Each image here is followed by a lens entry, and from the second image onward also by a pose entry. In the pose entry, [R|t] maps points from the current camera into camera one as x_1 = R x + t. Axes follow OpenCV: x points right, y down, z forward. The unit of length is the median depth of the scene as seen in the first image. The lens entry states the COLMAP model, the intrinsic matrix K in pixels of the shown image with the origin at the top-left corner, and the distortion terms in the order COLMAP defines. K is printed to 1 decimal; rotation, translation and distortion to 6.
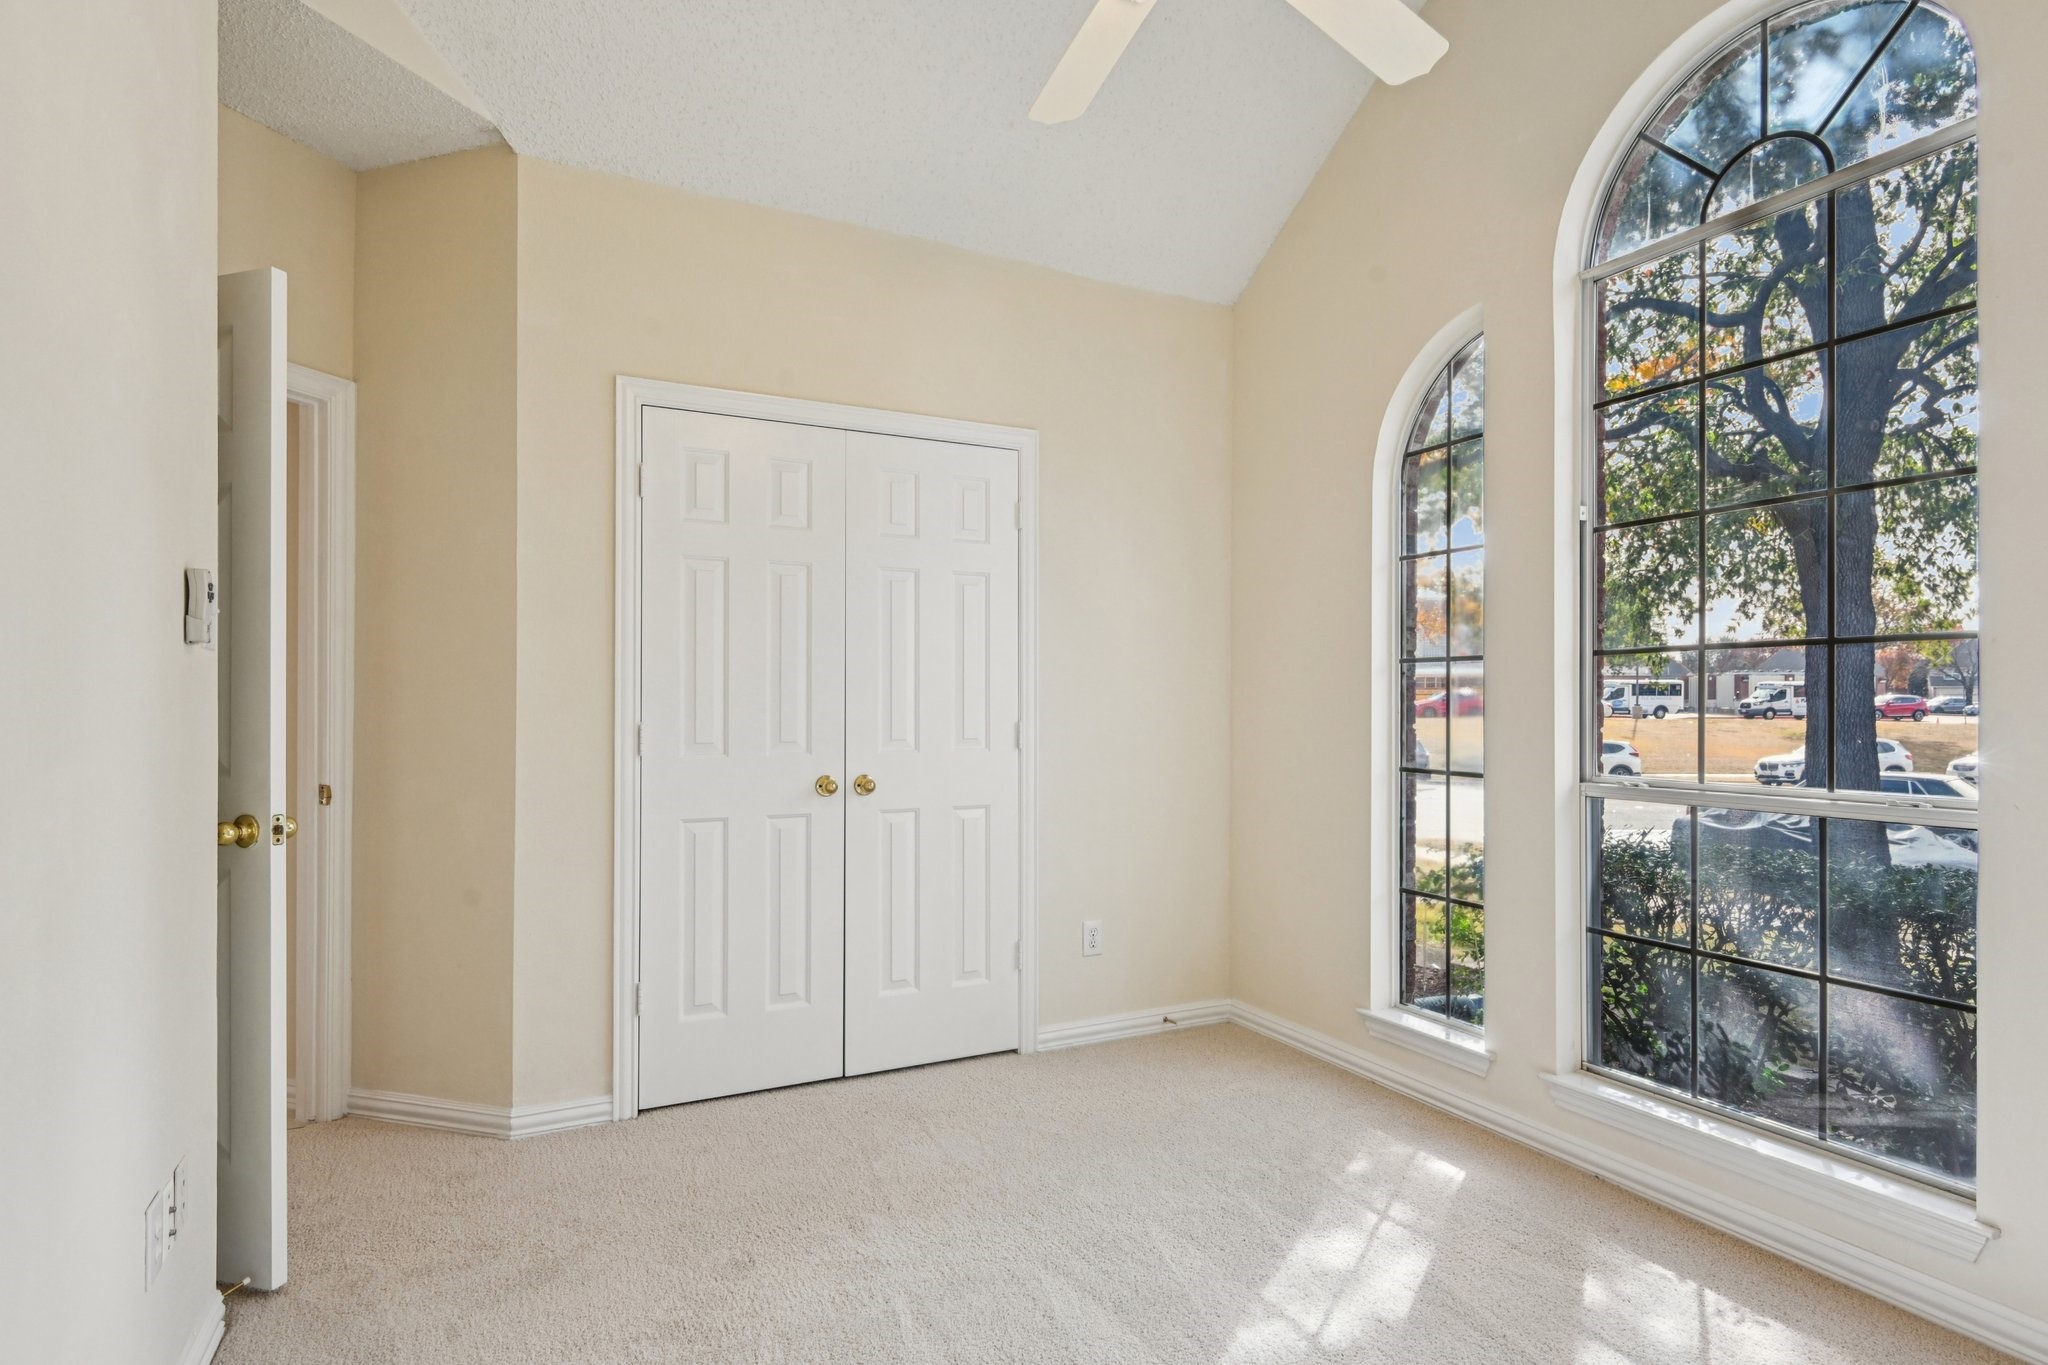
lens RADIAL K [[1089.7, 0, 1032.9], [0, 1089.7, 684.4], [0, 0, 1]] dist [0.003665, -0.000218]
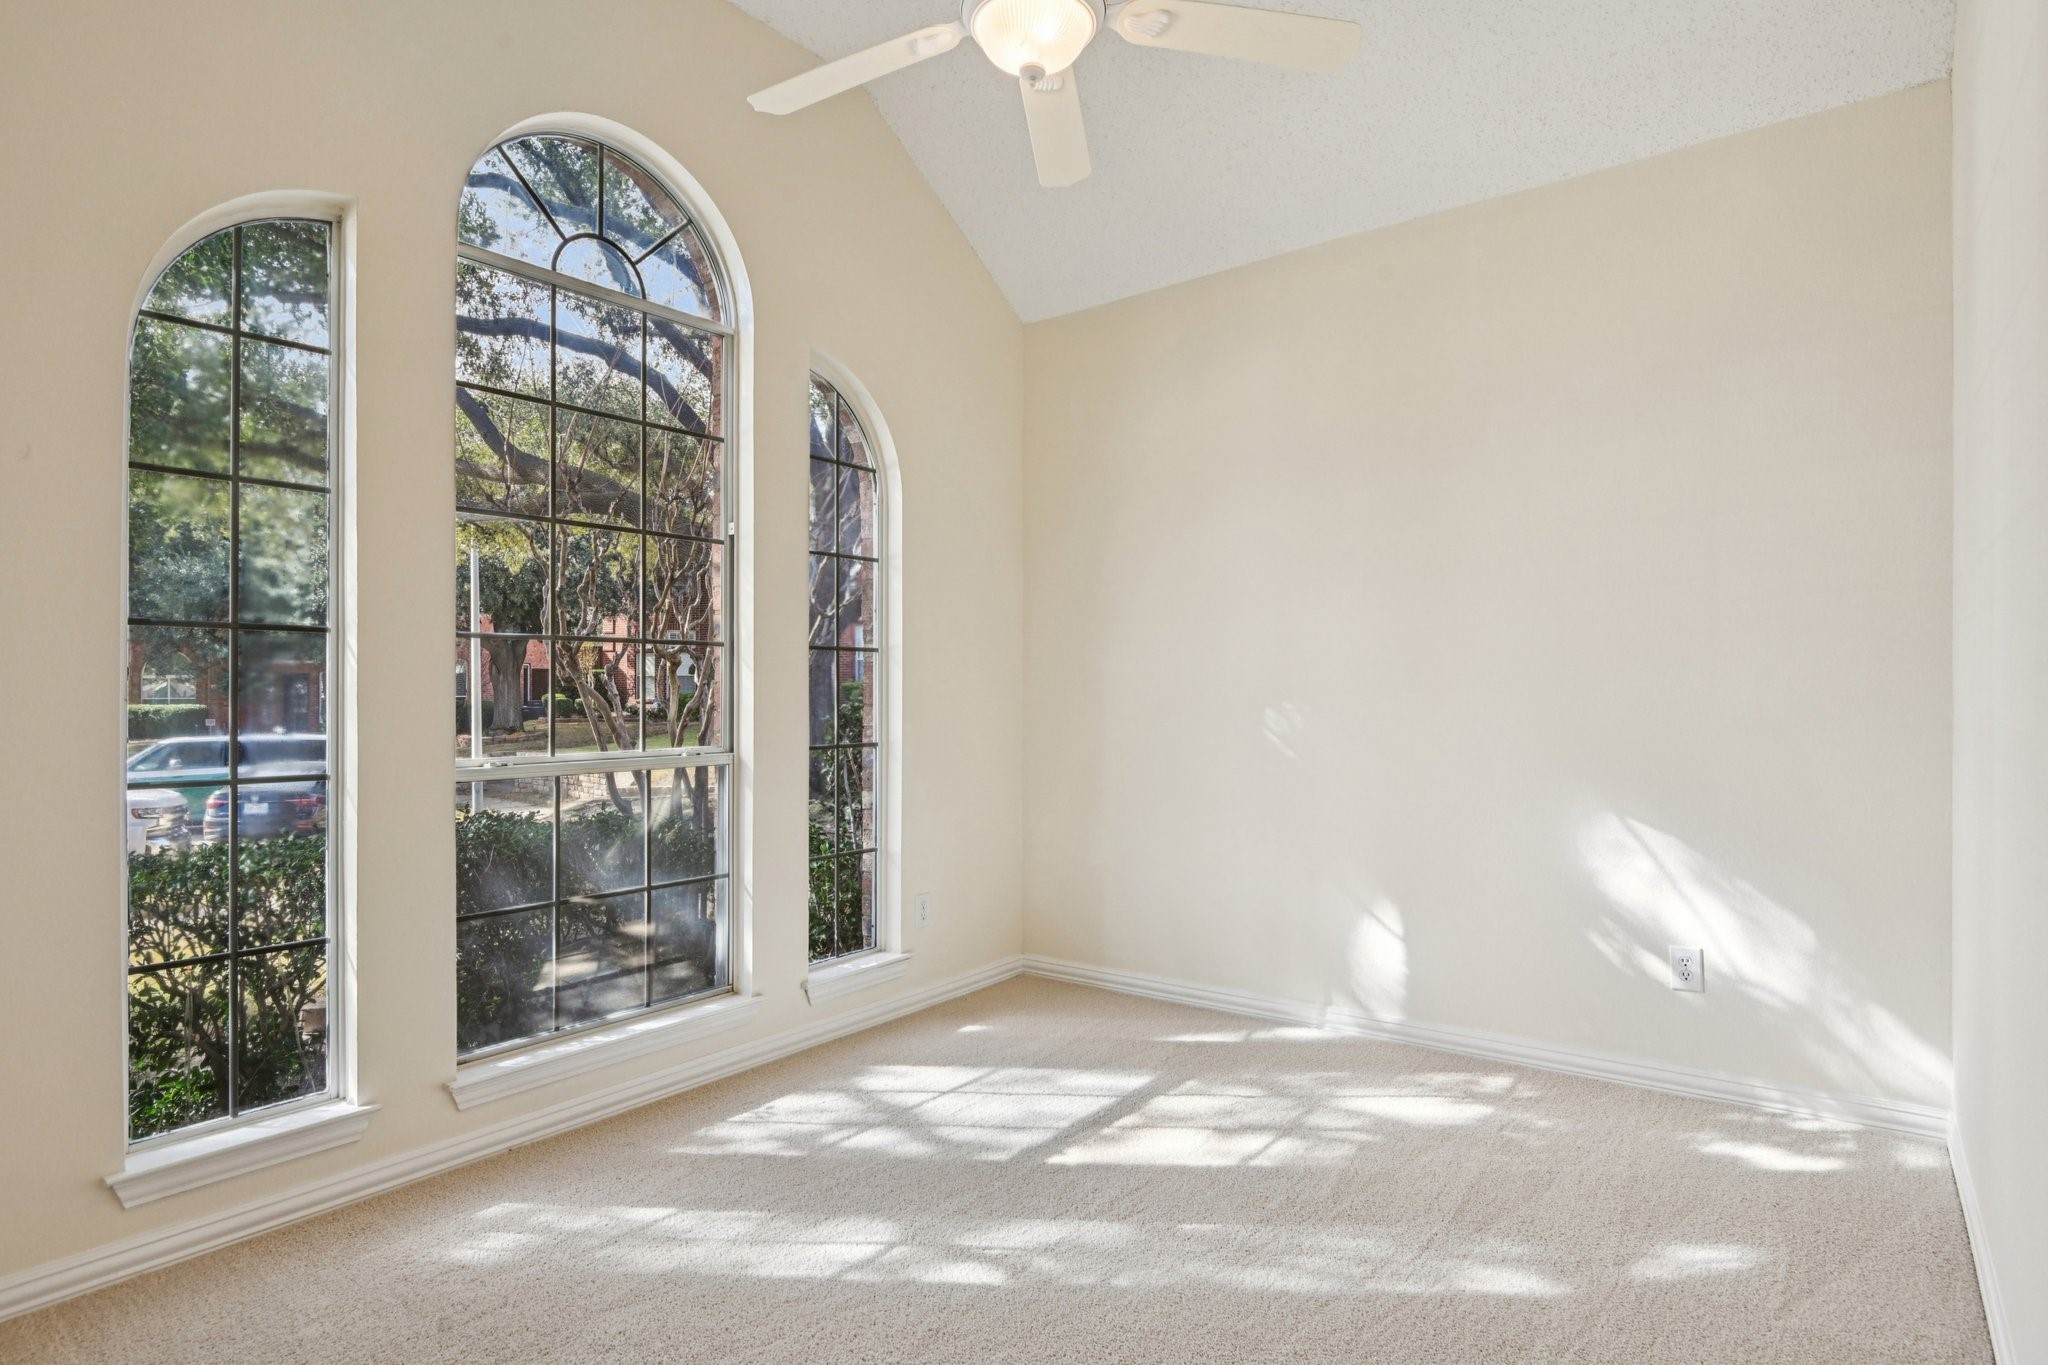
lens RADIAL K [[1089.7, 0, 1020.3], [0, 1089.7, 682.9], [0, 0, 1]] dist [0.003665, -0.000218]
pose [[-0.409935, -0.005458, 0.912099, -0.594535], [-0.019165, 0.999813, -0.002631, 0.007349], [-0.911913, -0.018559, -0.409963, 0.966706]]
